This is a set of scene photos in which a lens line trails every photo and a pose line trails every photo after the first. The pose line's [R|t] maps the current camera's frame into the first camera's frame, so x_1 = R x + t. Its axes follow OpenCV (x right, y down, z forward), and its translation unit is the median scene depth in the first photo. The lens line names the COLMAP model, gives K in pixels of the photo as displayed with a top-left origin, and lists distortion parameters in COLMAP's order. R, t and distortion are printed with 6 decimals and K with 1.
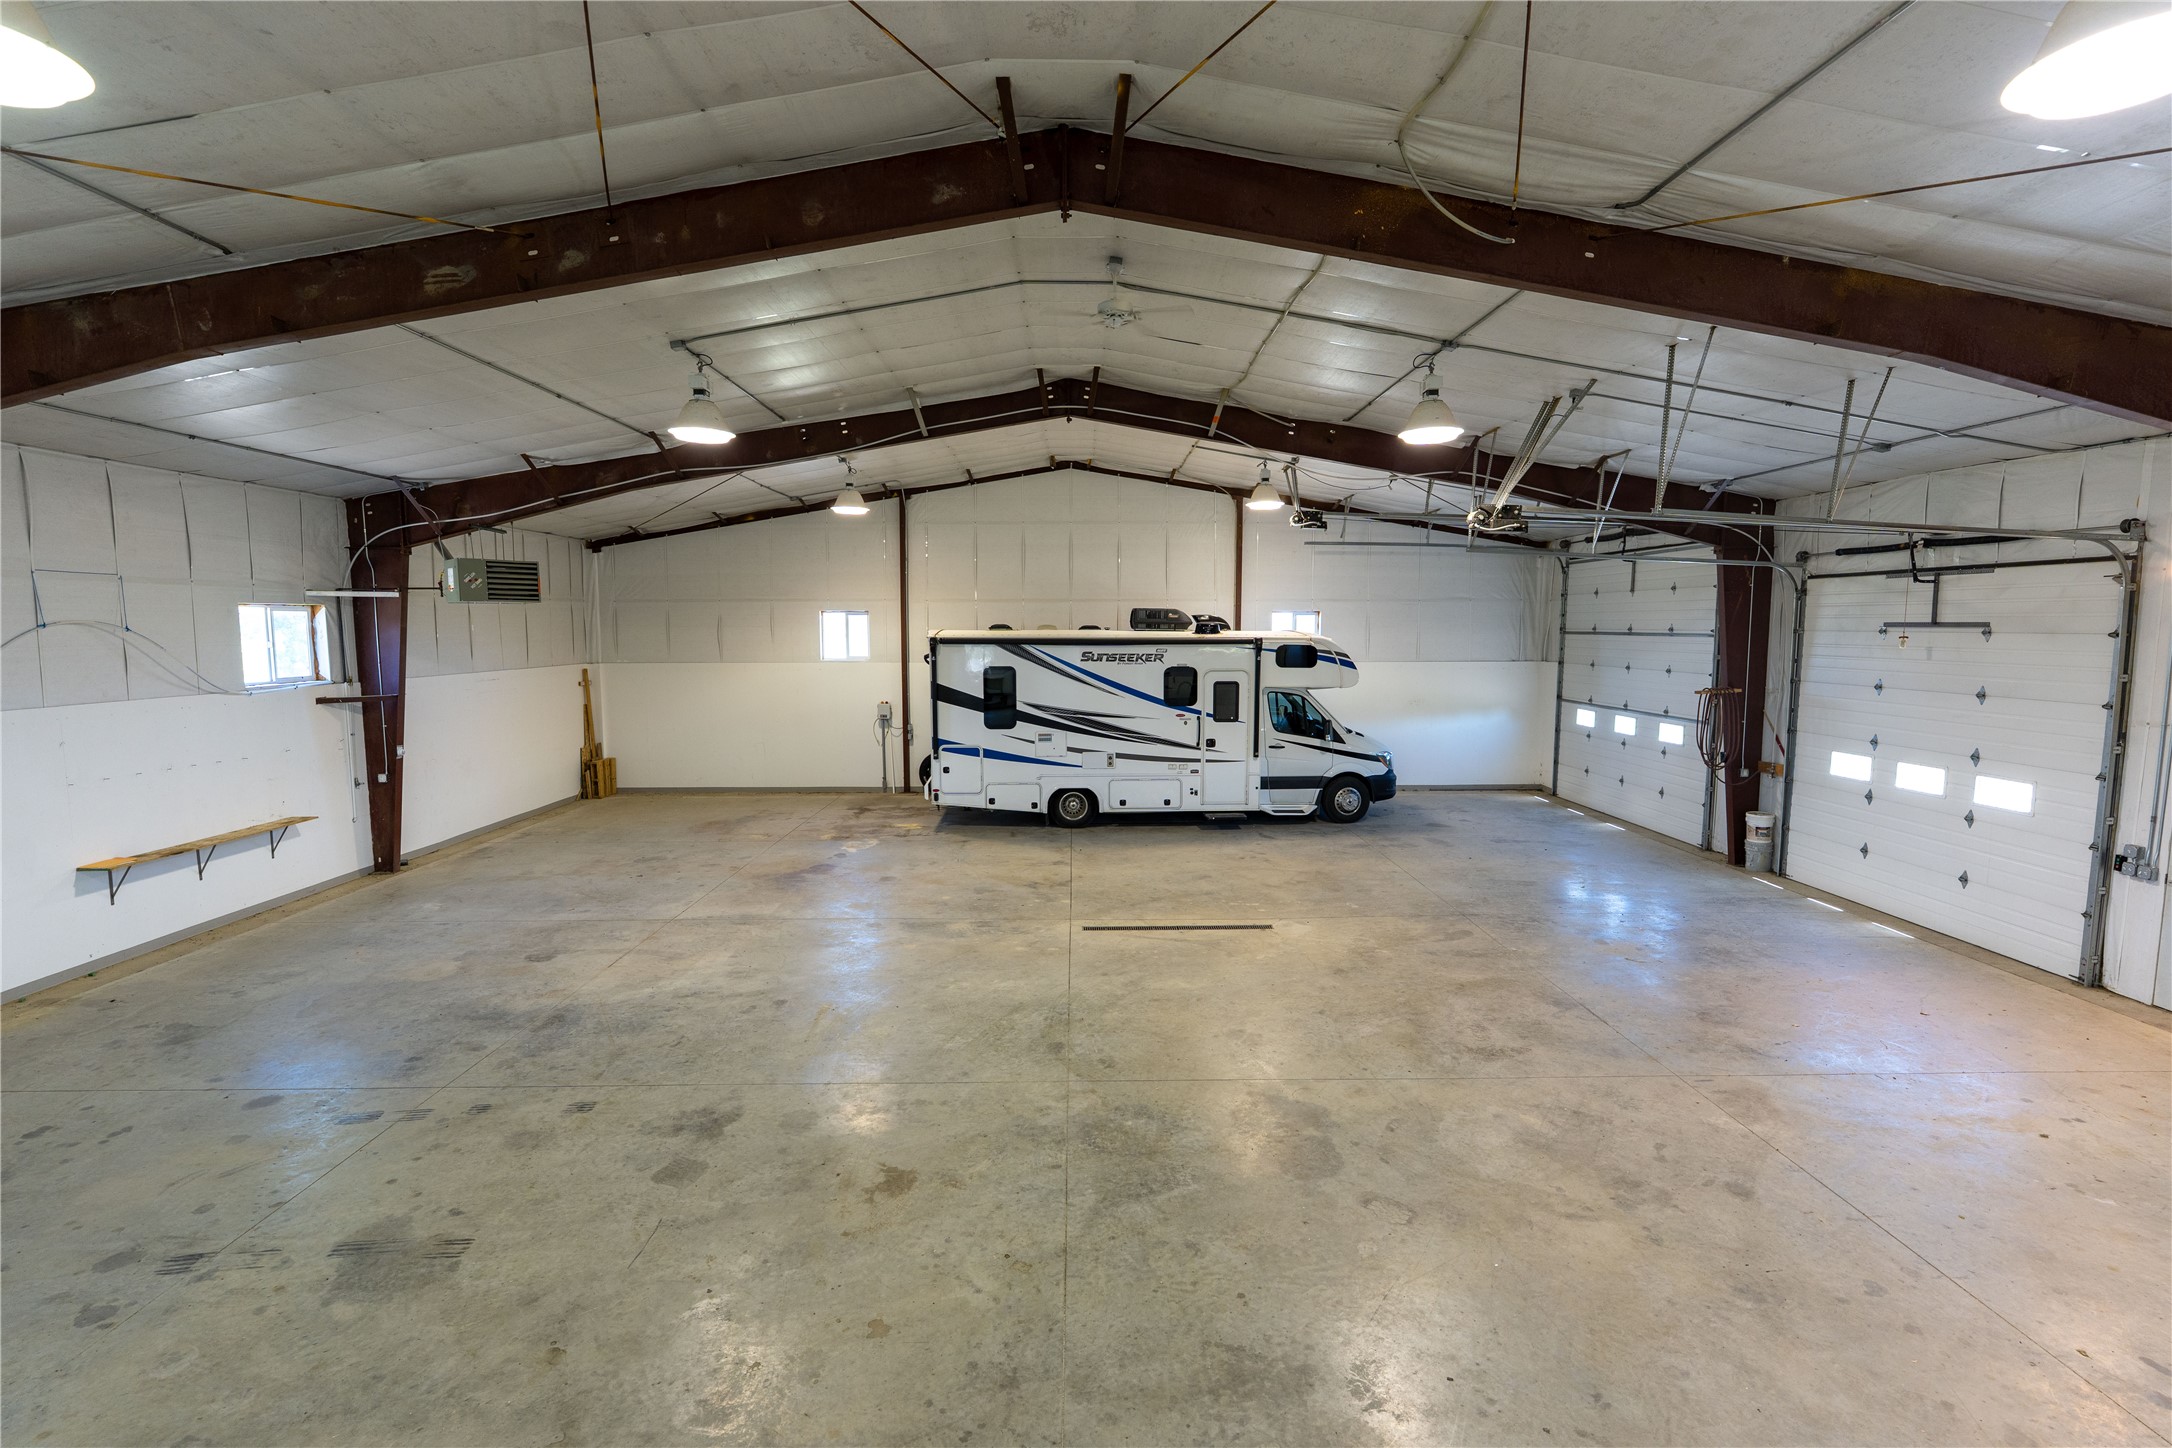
lens RADIAL K [[978.2, 0, 1088.7], [0, 978.2, 718.0], [0, 0, 1]] dist [-0.004855, 0.001197]
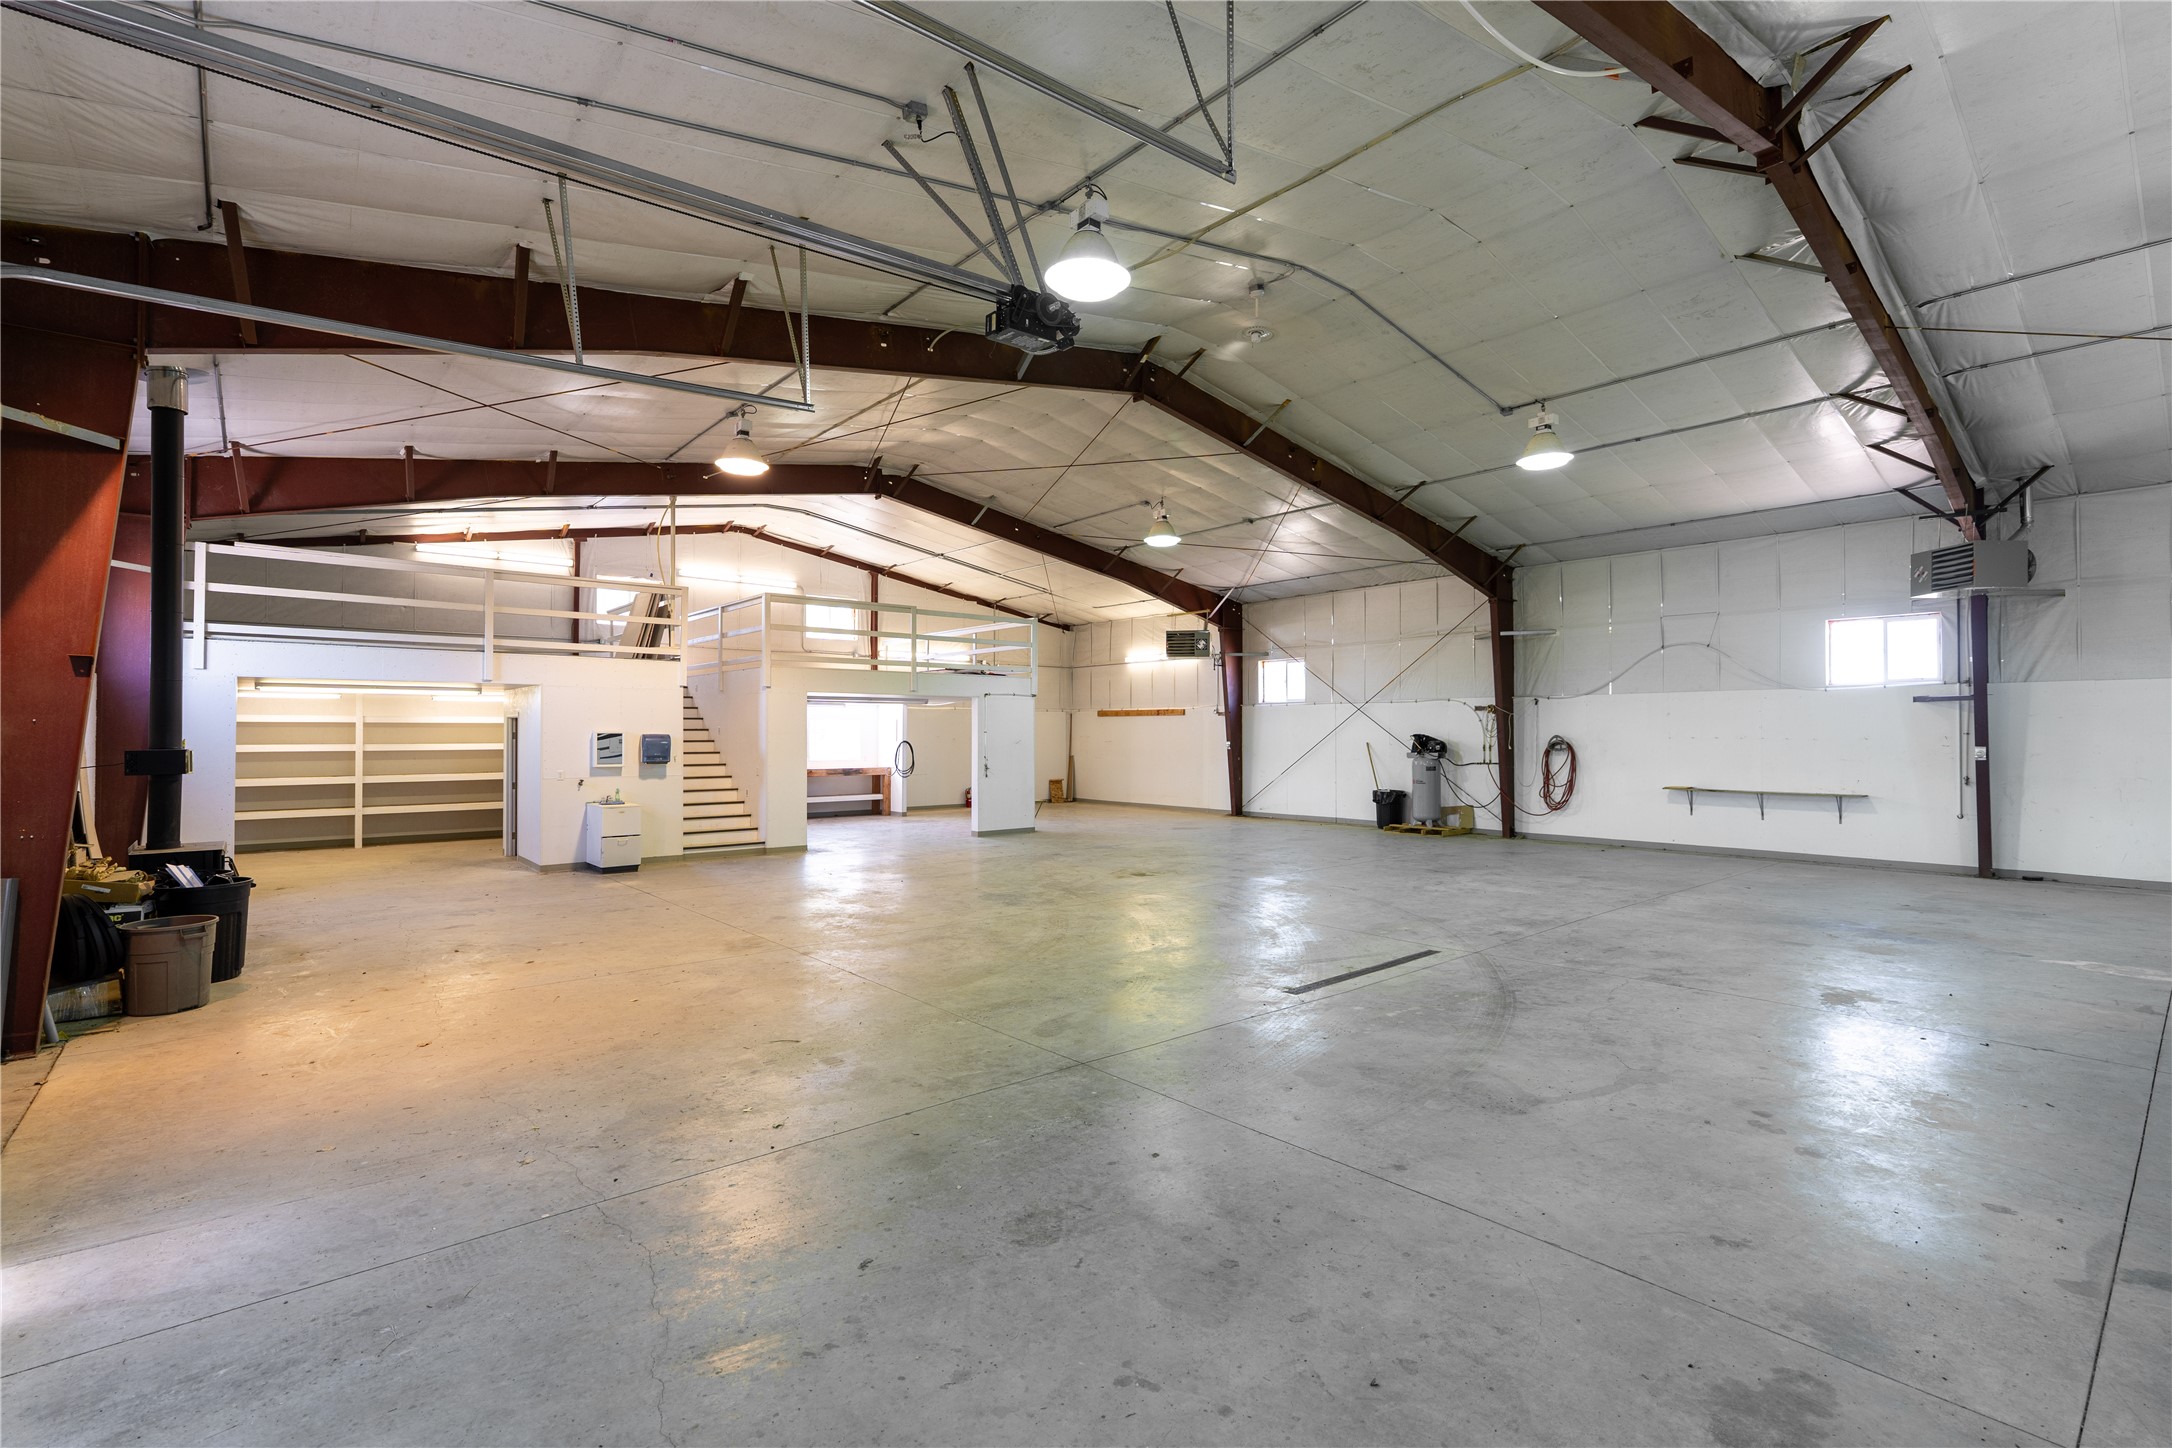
lens RADIAL K [[977.7, 0, 1091.8], [0, 977.7, 718.9], [0, 0, 1]] dist [0.001454, 0.000104]
pose [[-0.765773, -0.007441, -0.643068, 0.595521], [-0.059013, 0.996527, 0.058742, -0.004584], [0.640398, 0.082932, -0.763553, 1.162693]]
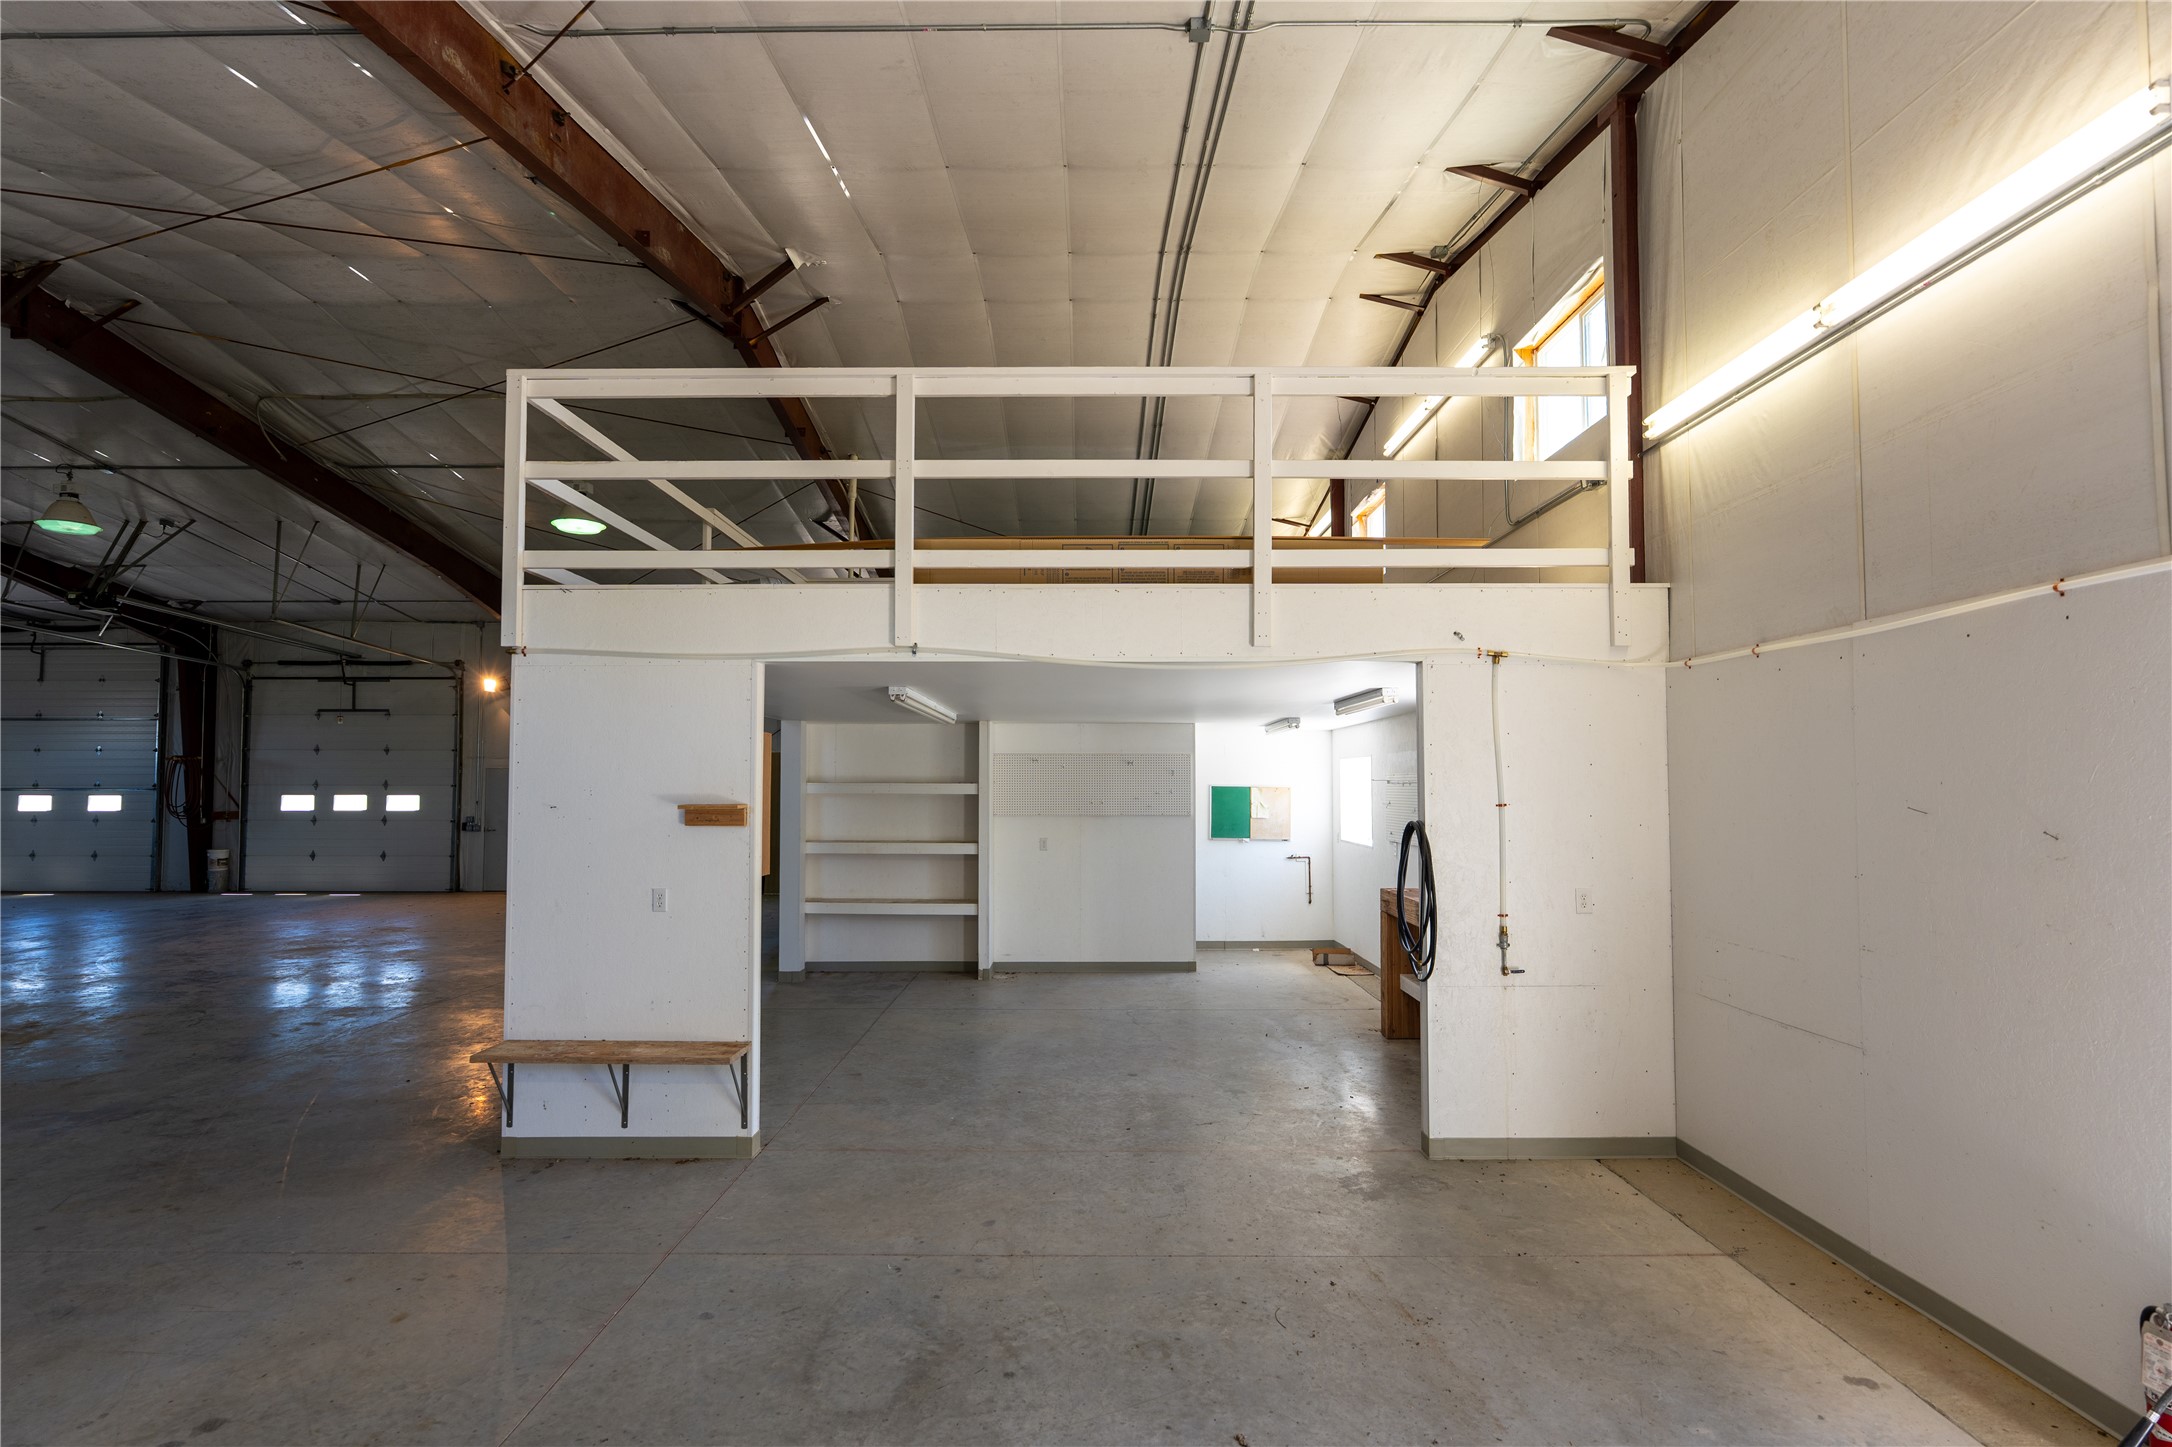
lens RADIAL K [[996.8, 0, 1085.0], [0, 996.8, 747.3], [0, 0, 1]] dist [-0.003775, 0.000421]
pose [[0.018744, 0.039731, 0.999035, -0.659271], [0.095629, 0.994558, -0.041347, 0.127586], [-0.995241, 0.096312, 0.014842, -0.222882]]
